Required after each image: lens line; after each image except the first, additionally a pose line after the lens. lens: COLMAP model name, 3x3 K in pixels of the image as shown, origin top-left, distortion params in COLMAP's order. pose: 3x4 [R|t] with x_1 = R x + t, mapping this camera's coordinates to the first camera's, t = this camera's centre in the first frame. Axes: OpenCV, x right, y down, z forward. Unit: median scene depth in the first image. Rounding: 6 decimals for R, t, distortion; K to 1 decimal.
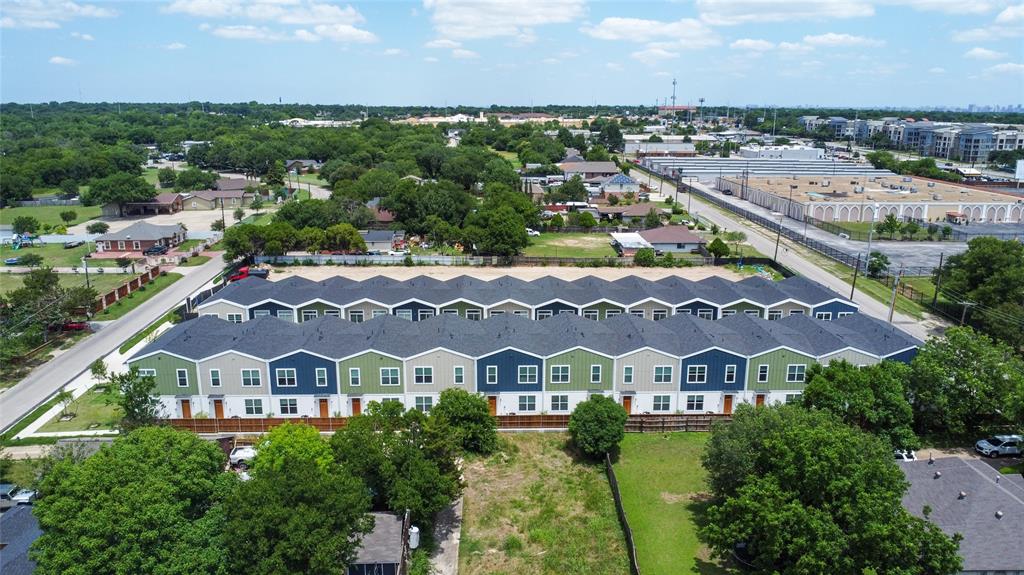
lens RADIAL K [[745.3, 0, 508.8], [0, 745.3, 281.3], [0, 0, 1]] dist [-0.018858, -0.013991]
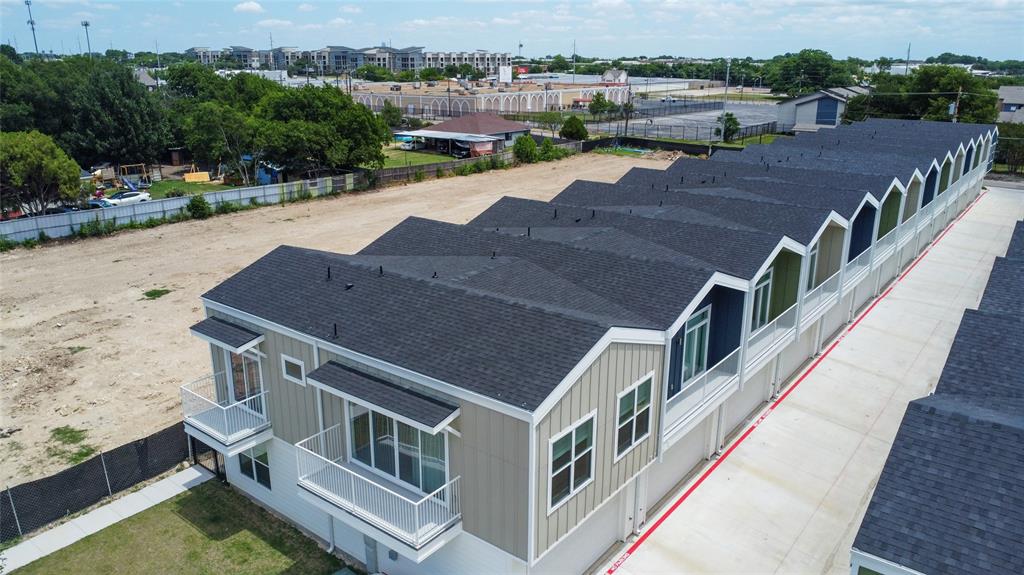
lens RADIAL K [[745.3, 0, 512.8], [0, 745.3, 292.1], [0, 0, 1]] dist [-0.018858, -0.013991]
pose [[0.641166, -0.232484, 0.731339, -0.345907], [0.179073, 0.972023, 0.152002, -0.011740], [-0.746217, 0.033504, 0.664859, 0.574680]]
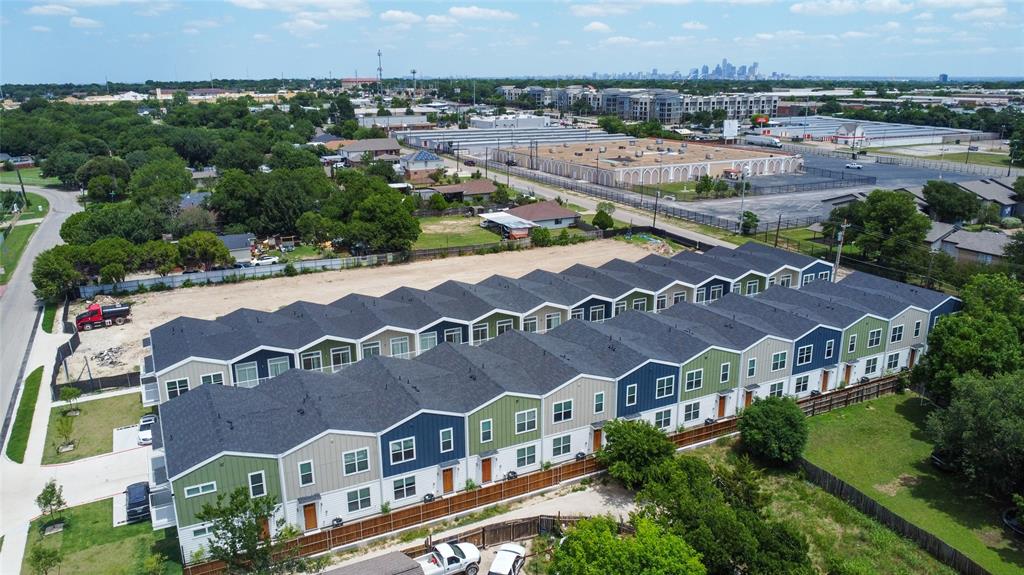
lens RADIAL K [[745.3, 0, 511.3], [0, 745.3, 293.2], [0, 0, 1]] dist [-0.018858, -0.013991]
pose [[0.903768, -0.128349, 0.408325, -0.252304], [0.107868, 0.991489, 0.072905, -0.035084], [-0.414207, -0.021844, 0.909921, 0.151108]]
